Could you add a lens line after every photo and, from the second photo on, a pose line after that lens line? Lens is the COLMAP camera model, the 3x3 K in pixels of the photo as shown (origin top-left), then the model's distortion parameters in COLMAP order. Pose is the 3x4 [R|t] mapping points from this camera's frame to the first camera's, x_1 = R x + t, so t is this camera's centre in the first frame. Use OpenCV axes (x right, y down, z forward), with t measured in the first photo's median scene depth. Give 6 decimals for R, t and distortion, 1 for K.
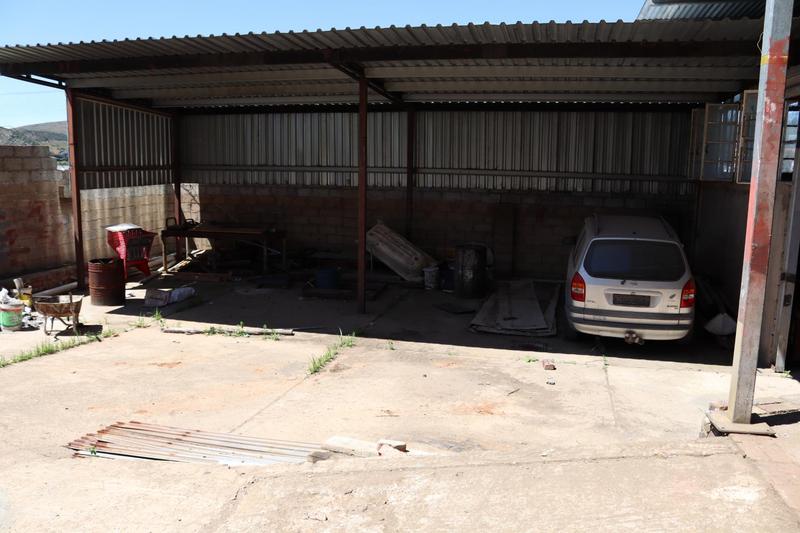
lens RADIAL K [[655.8, 0, 400.0], [0, 655.8, 266.5], [0, 0, 1]] dist [-0.167879, 0.153731]
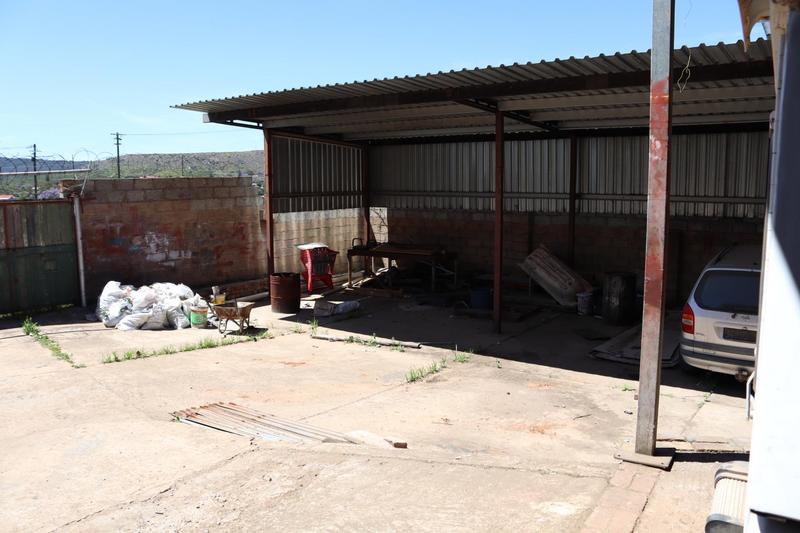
lens RADIAL K [[655.8, 0, 400.0], [0, 655.8, 266.5], [0, 0, 1]] dist [-0.167879, 0.153731]
pose [[0.929159, 0.029787, -0.368478, 0.214562], [-0.041588, 0.998844, -0.024124, -0.004621], [0.367334, 0.037739, 0.929323, -0.041700]]
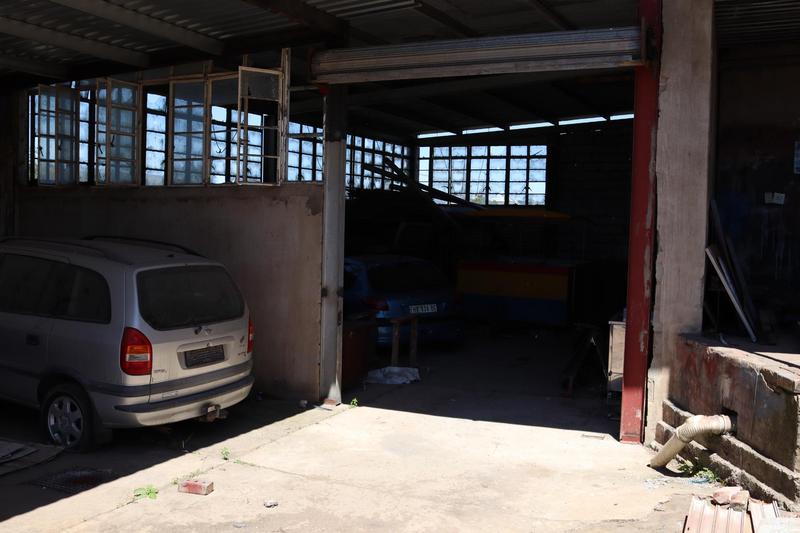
lens RADIAL K [[800.0, 0, 400.0], [0, 800.0, 266.5], [0, 0, 1]] dist [-0.067513, -0.002562]
pose [[0.204773, -0.063027, 0.976778, -0.362779], [0.128963, 0.990962, 0.036906, -0.039819], [-0.970277, 0.118411, 0.211050, 0.578767]]
